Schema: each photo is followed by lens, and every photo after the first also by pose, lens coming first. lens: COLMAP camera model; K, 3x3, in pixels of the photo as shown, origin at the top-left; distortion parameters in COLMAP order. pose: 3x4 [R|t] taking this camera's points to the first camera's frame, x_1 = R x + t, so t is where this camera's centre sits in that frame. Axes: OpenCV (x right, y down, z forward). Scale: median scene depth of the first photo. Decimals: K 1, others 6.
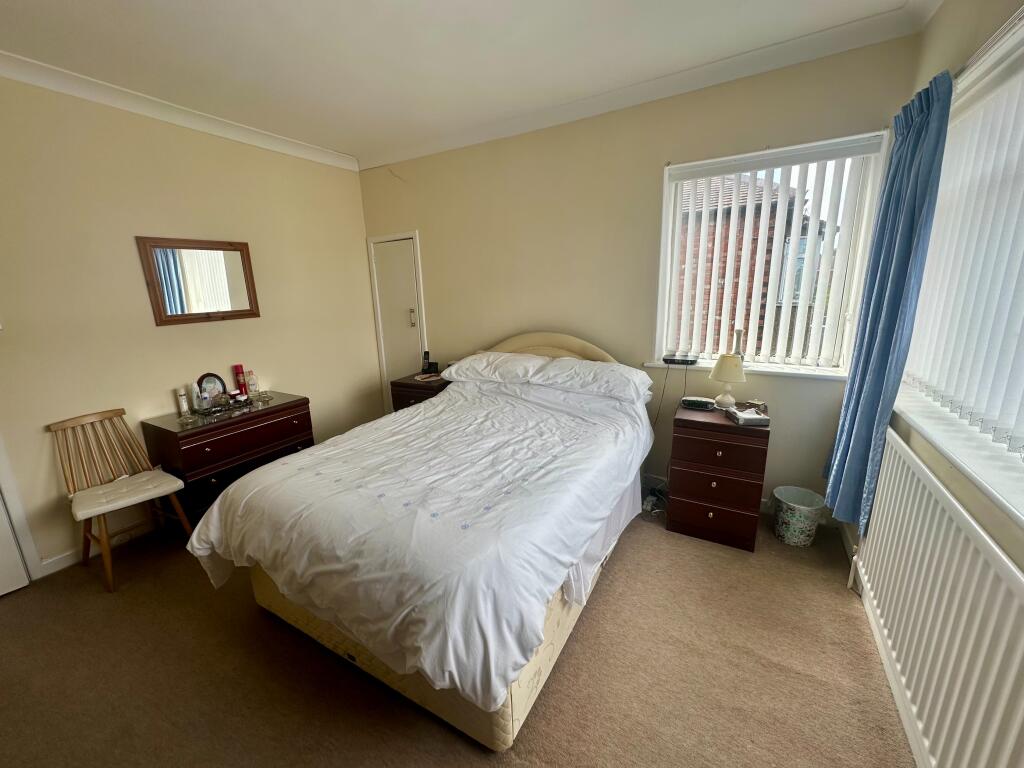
lens RADIAL K [[407.5, 0, 512.2], [0, 407.5, 382.4], [0, 0, 1]] dist [-0.005842, 0.000851]
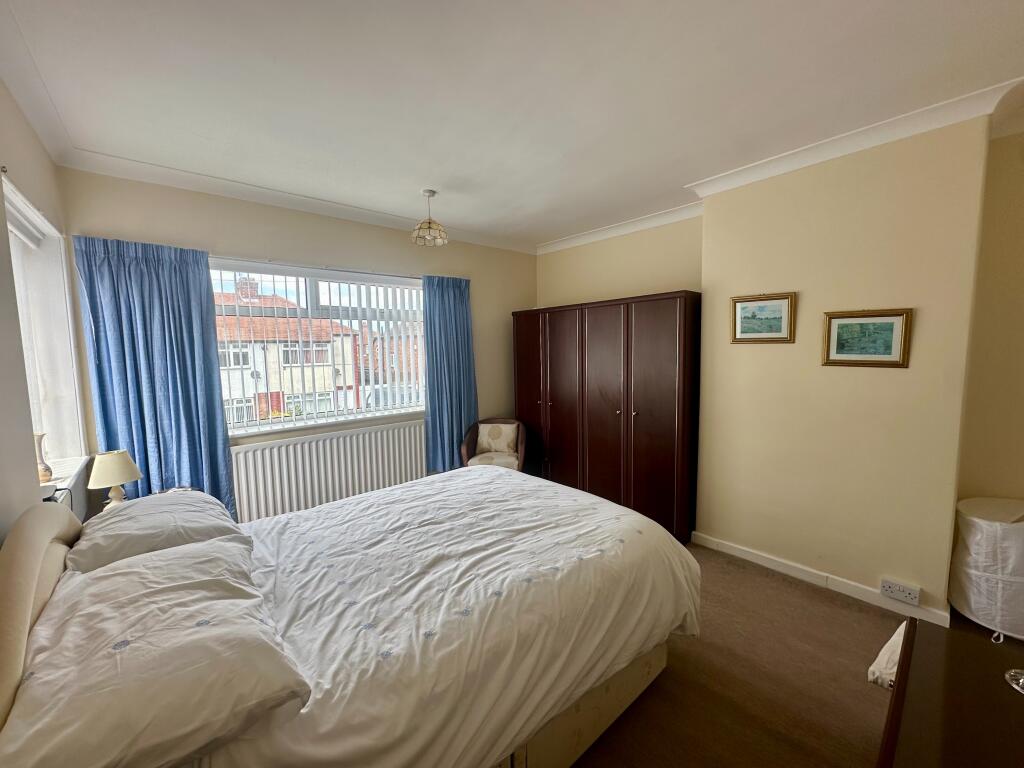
lens RADIAL K [[407.5, 0, 511.3], [0, 407.5, 384.3], [0, 0, 1]] dist [-0.005842, 0.000851]
pose [[-0.946565, 0.017404, 0.322044, -0.482470], [0.119636, 0.946248, 0.300502, -0.339509], [-0.299503, 0.322973, -0.897767, 1.414806]]
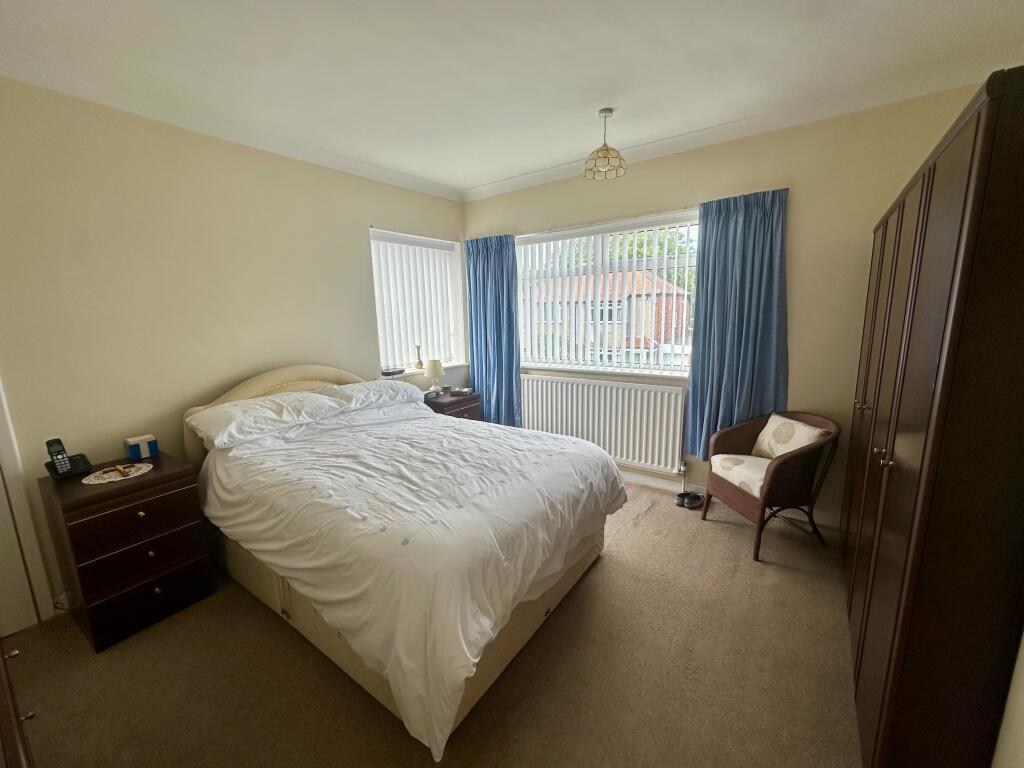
lens RADIAL K [[407.5, 0, 509.6], [0, 407.5, 383.5], [0, 0, 1]] dist [-0.005842, 0.000851]
pose [[0.102190, -0.144012, 0.984285, -0.966076], [0.252492, 0.960817, 0.114364, -0.083540], [-0.962188, 0.236837, 0.134548, 0.517264]]
